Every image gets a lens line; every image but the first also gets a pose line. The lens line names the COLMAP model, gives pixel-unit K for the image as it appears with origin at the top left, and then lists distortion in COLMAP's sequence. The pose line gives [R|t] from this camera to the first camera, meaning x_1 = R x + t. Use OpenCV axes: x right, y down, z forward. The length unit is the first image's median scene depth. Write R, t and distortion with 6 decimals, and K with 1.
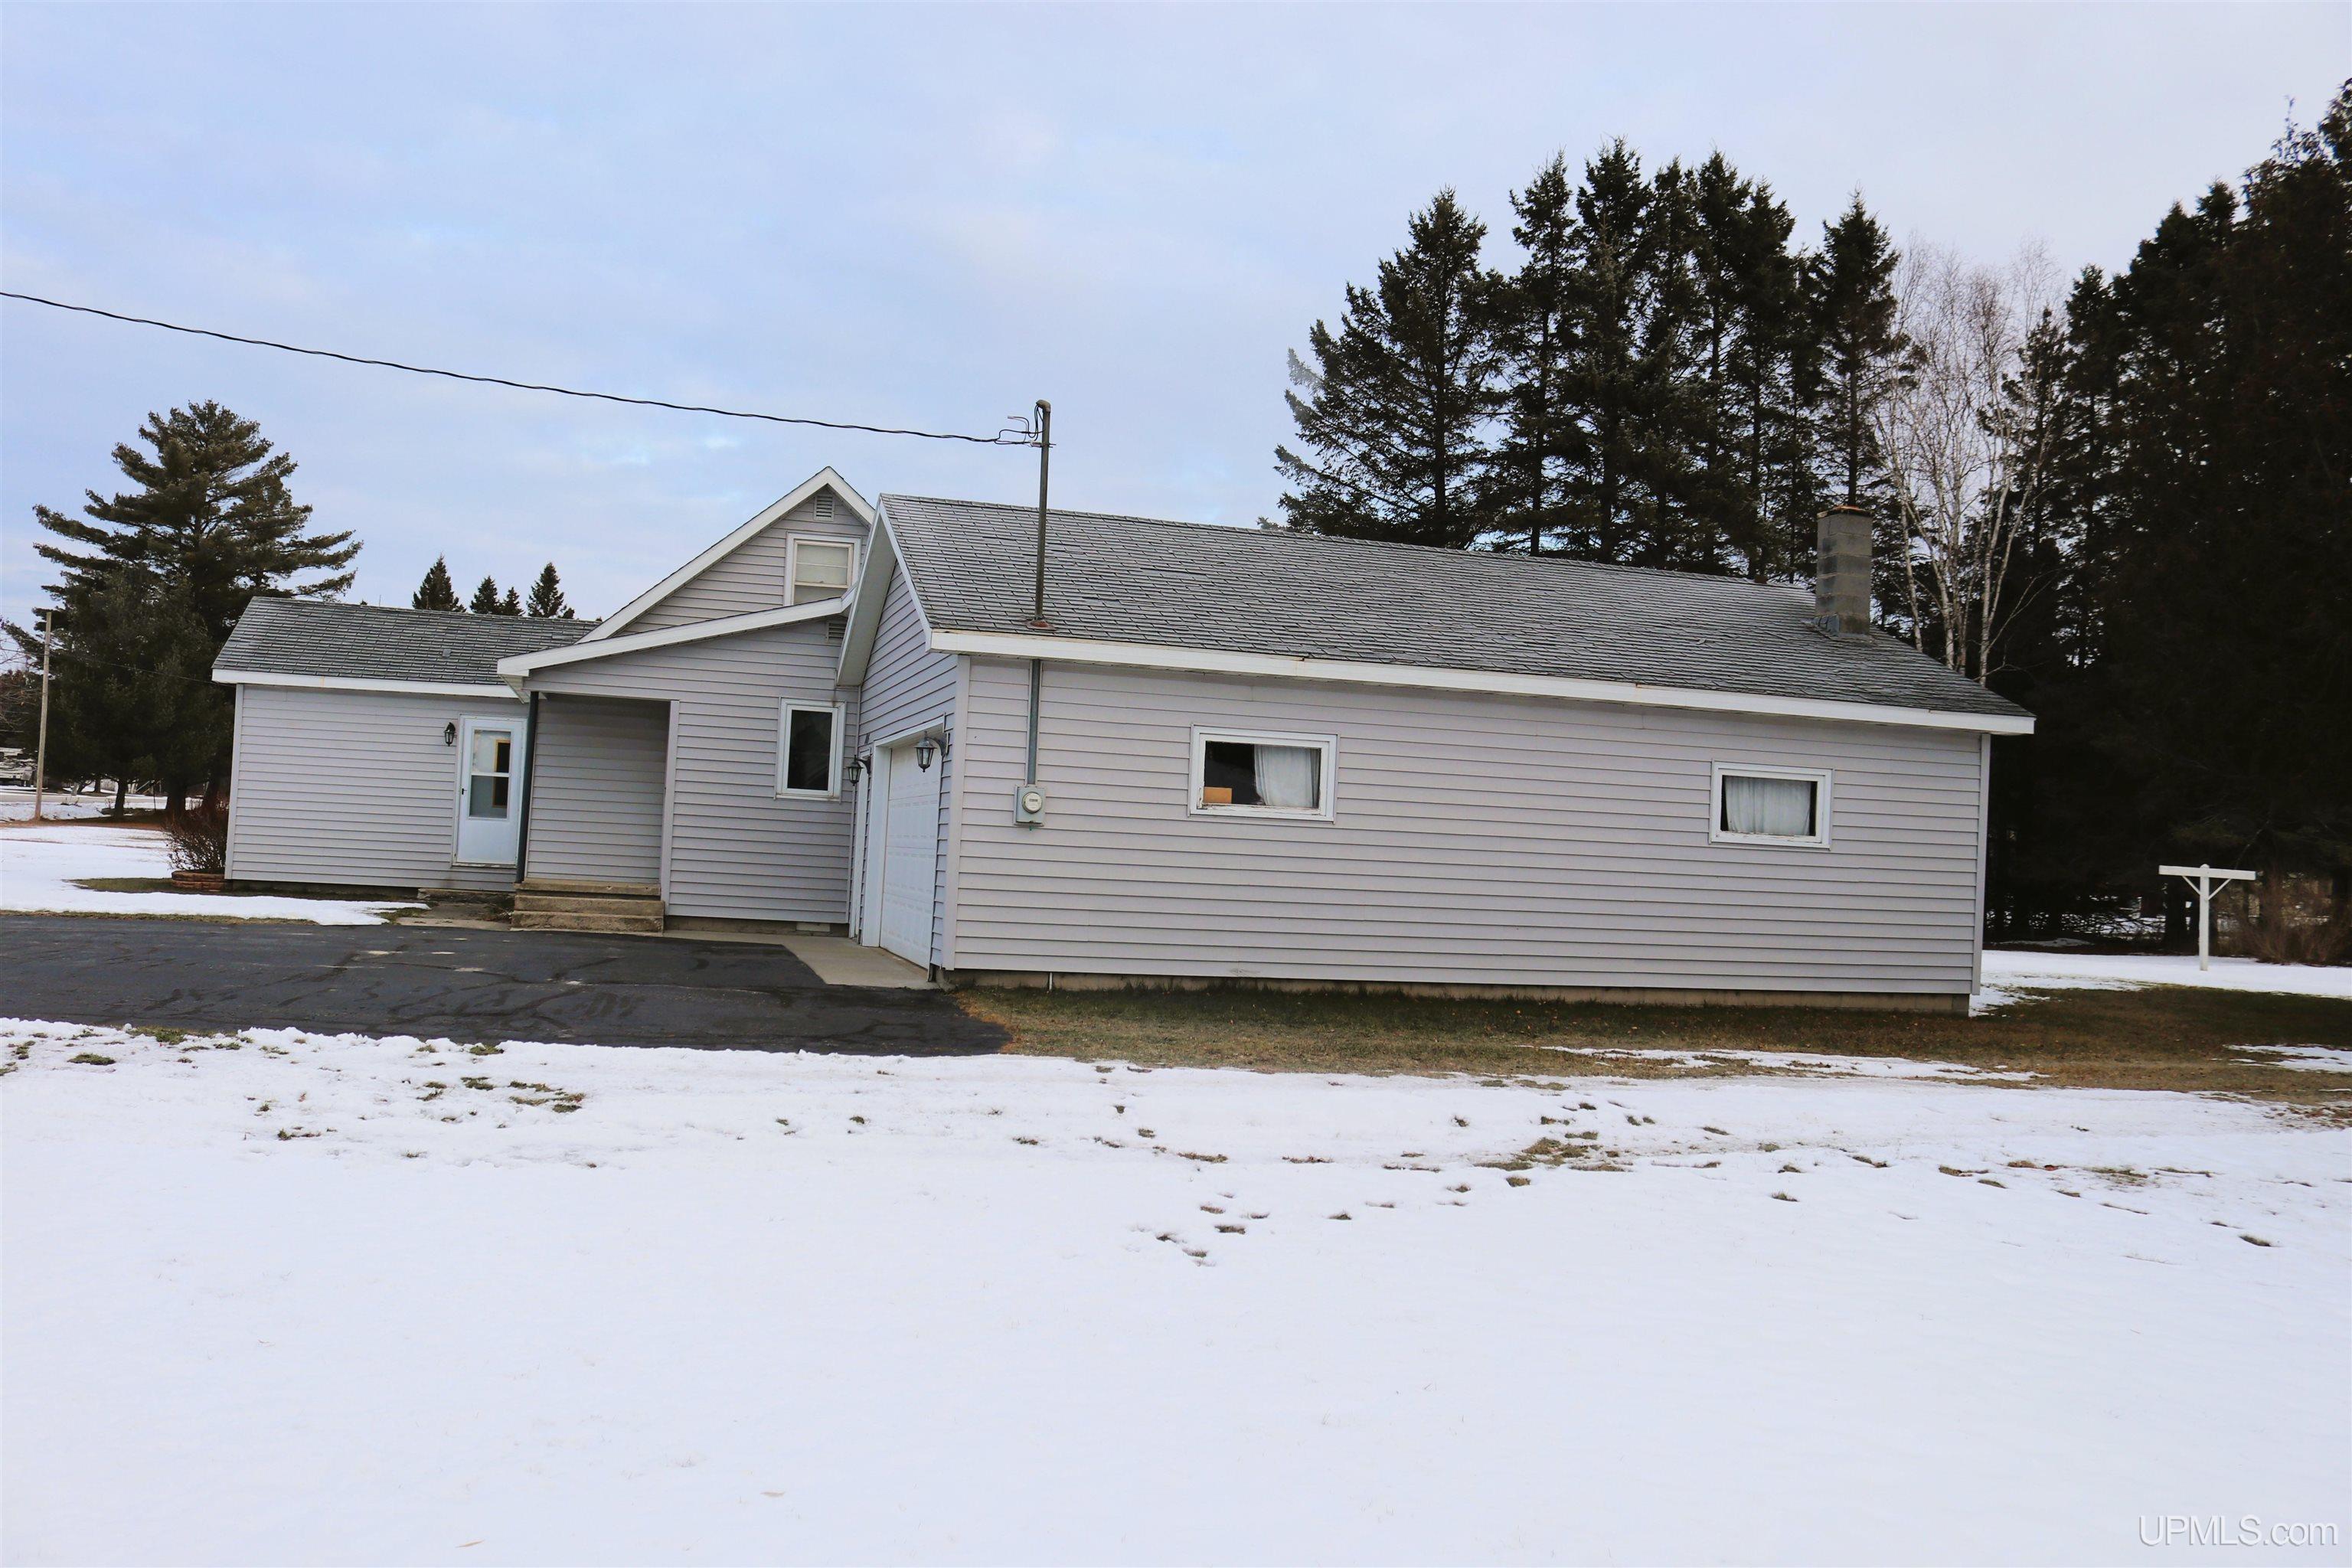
lens RADIAL K [[1942.4, 0, 1164.3], [0, 1942.4, 802.6], [0, 0, 1]] dist [-0.157946, 0.131890]
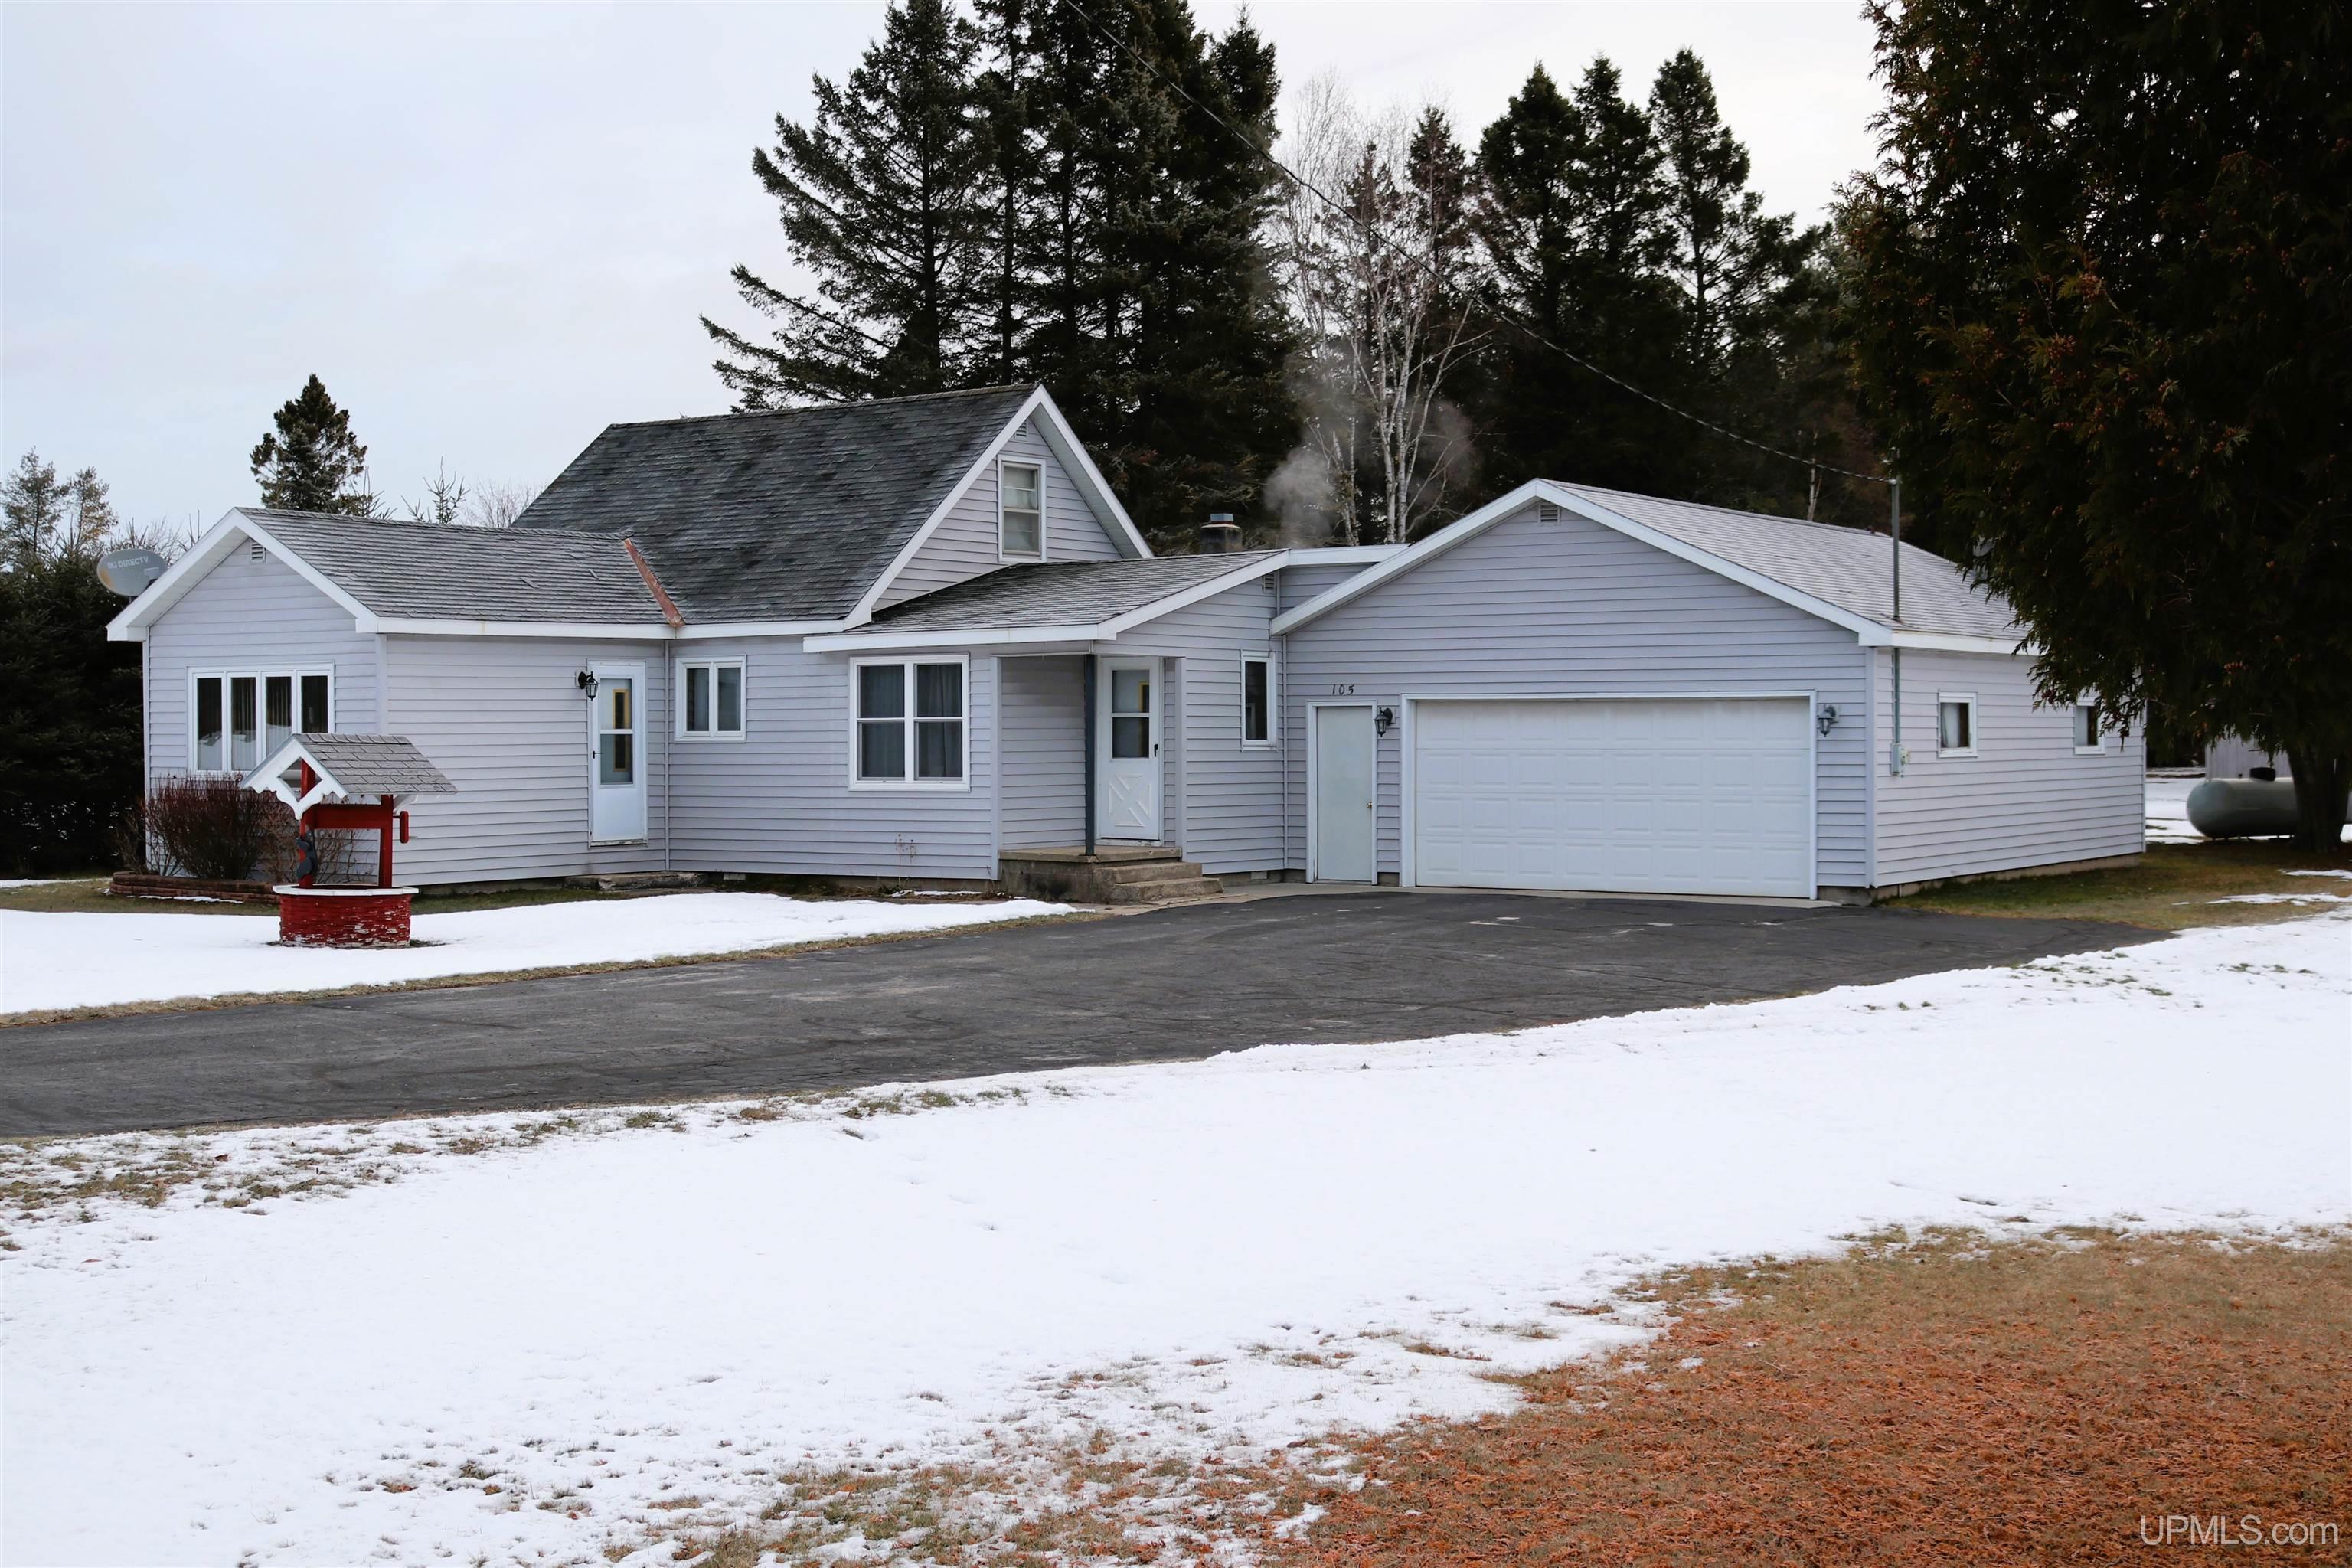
lens RADIAL K [[2864.2, 0, 1176.0], [0, 2864.2, 784.0], [0, 0, 1]] dist [-0.084882, 0.001624]
pose [[0.765809, -0.058102, 0.640438, -1.338200], [0.021942, 0.997691, 0.064275, -0.092511], [-0.642693, -0.035170, 0.765316, -0.137123]]
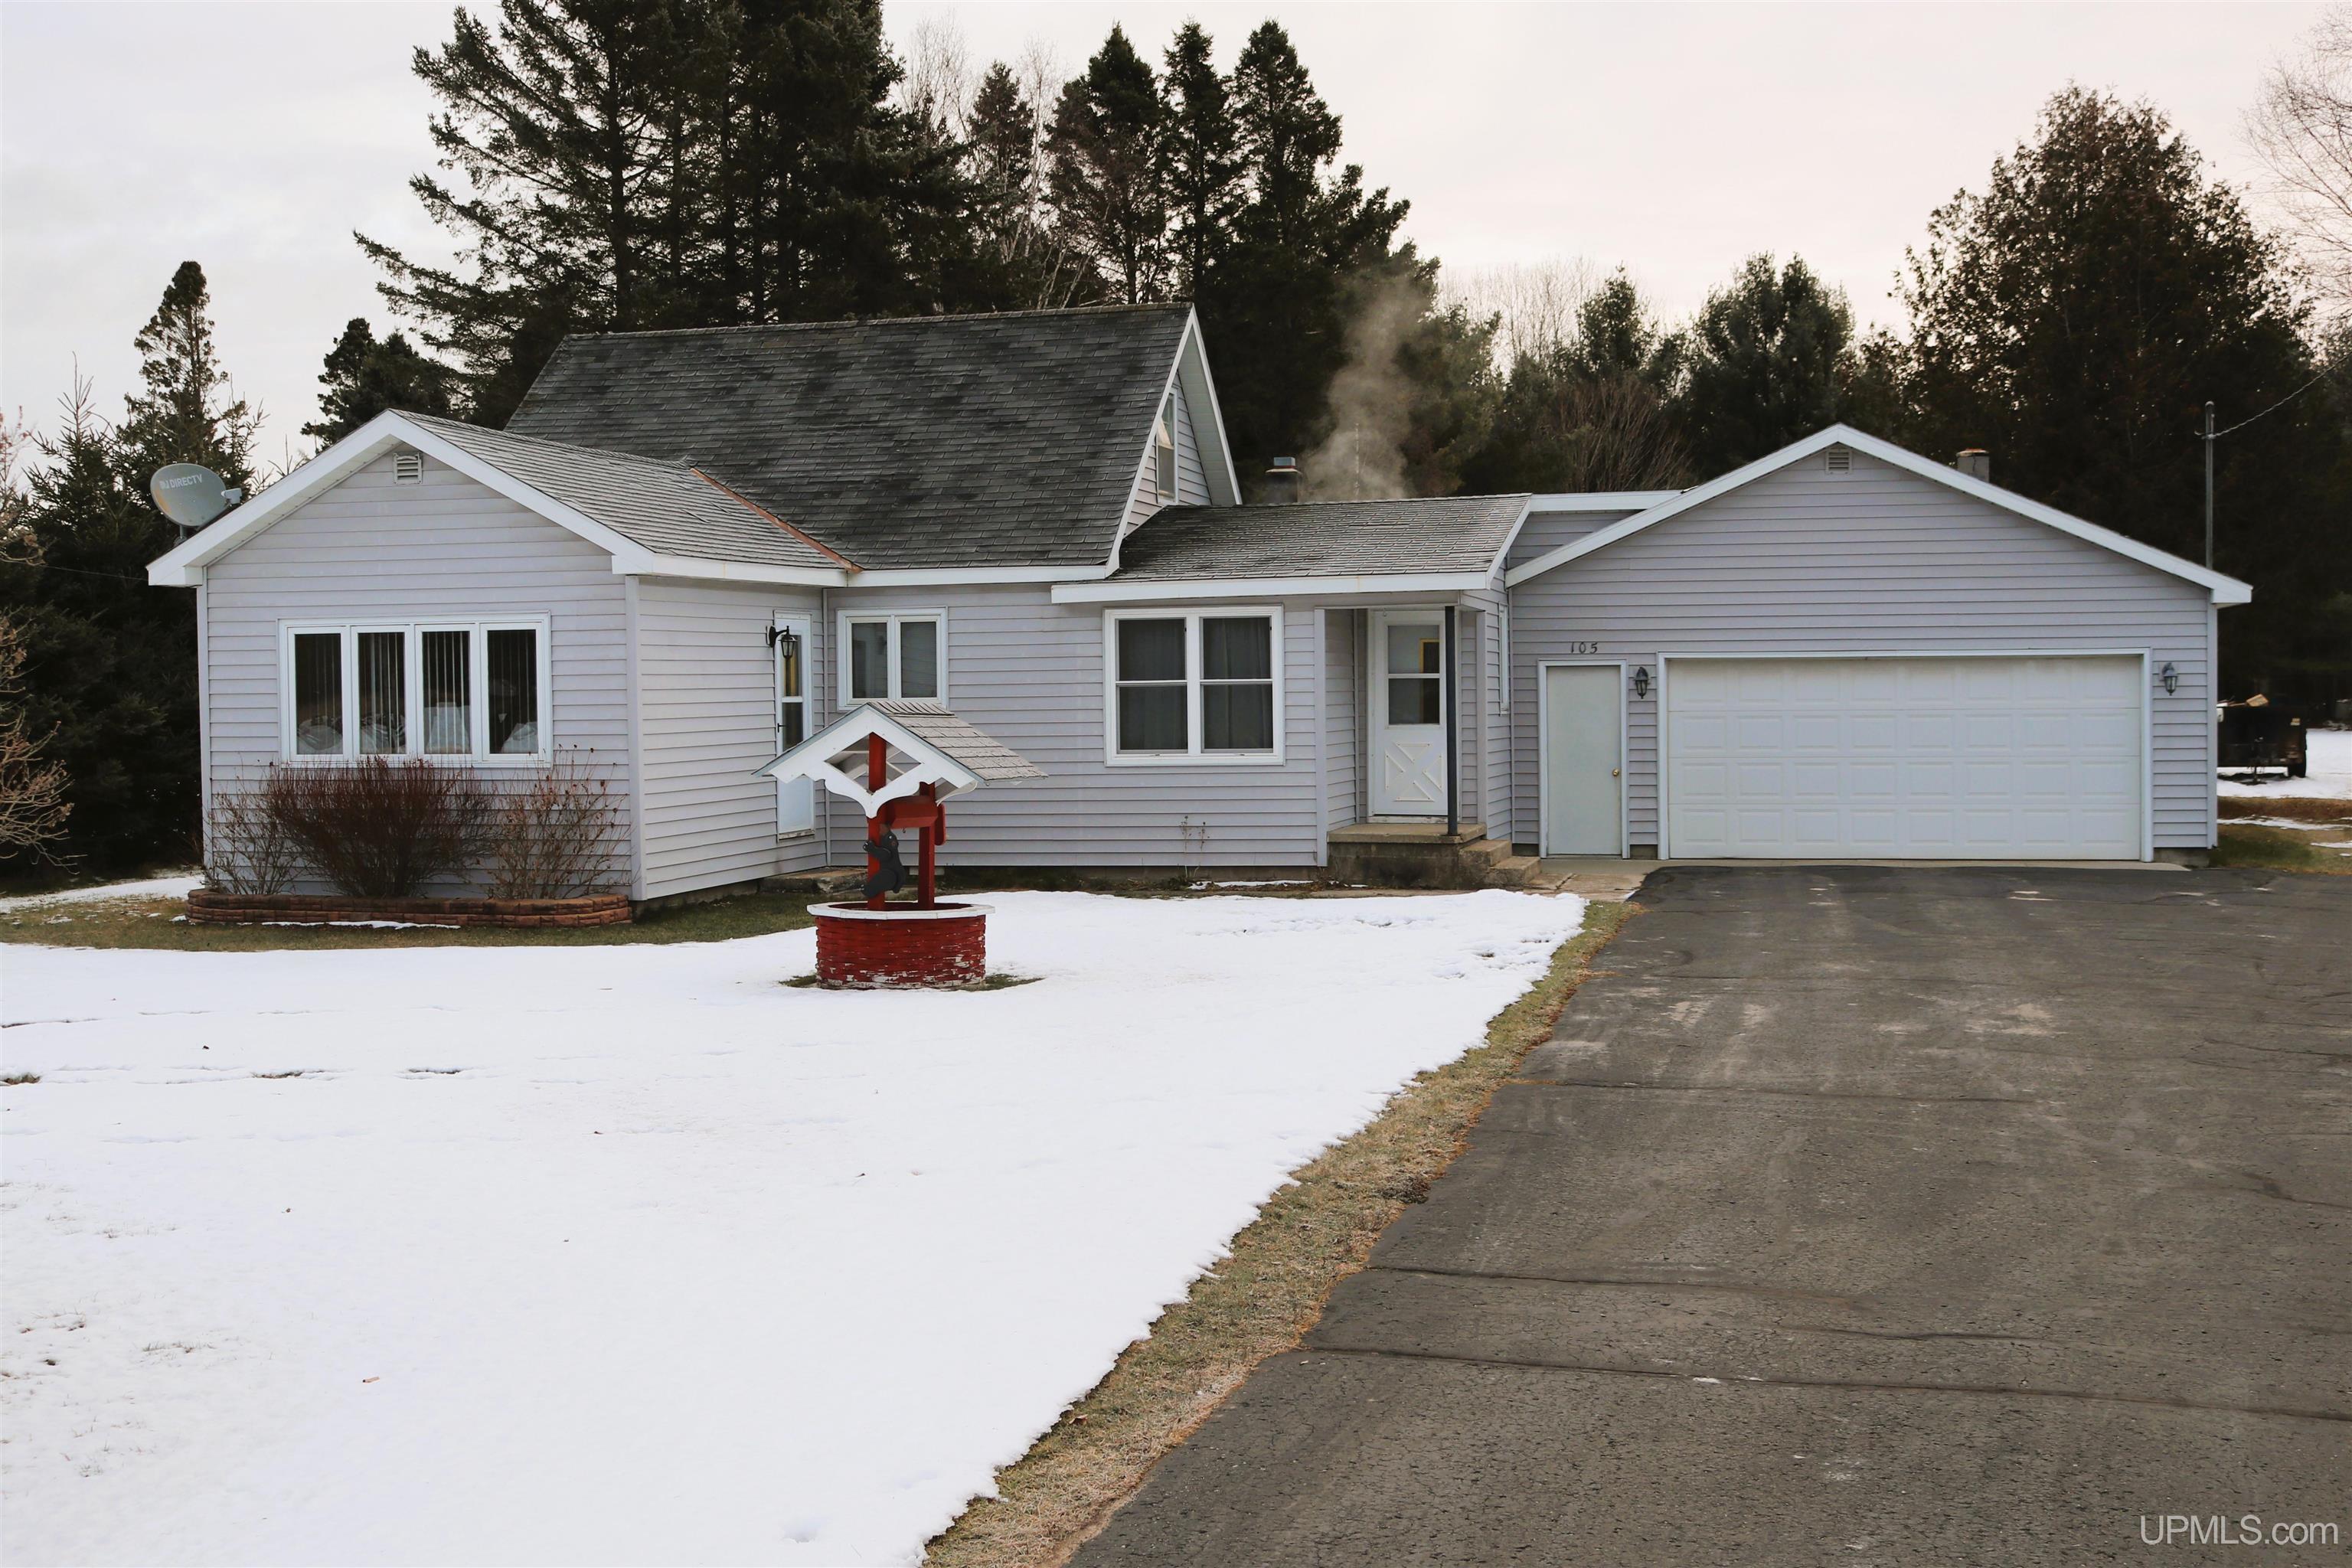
lens RADIAL K [[2665.1, 0, 1176.0], [0, 2665.1, 784.0], [0, 0, 1]] dist [-0.103922, 0.034068]
pose [[0.488023, -0.079398, 0.869212, -1.548701], [0.011872, 0.996366, 0.084347, -0.088023], [-0.872750, -0.030844, 0.487192, 0.586784]]
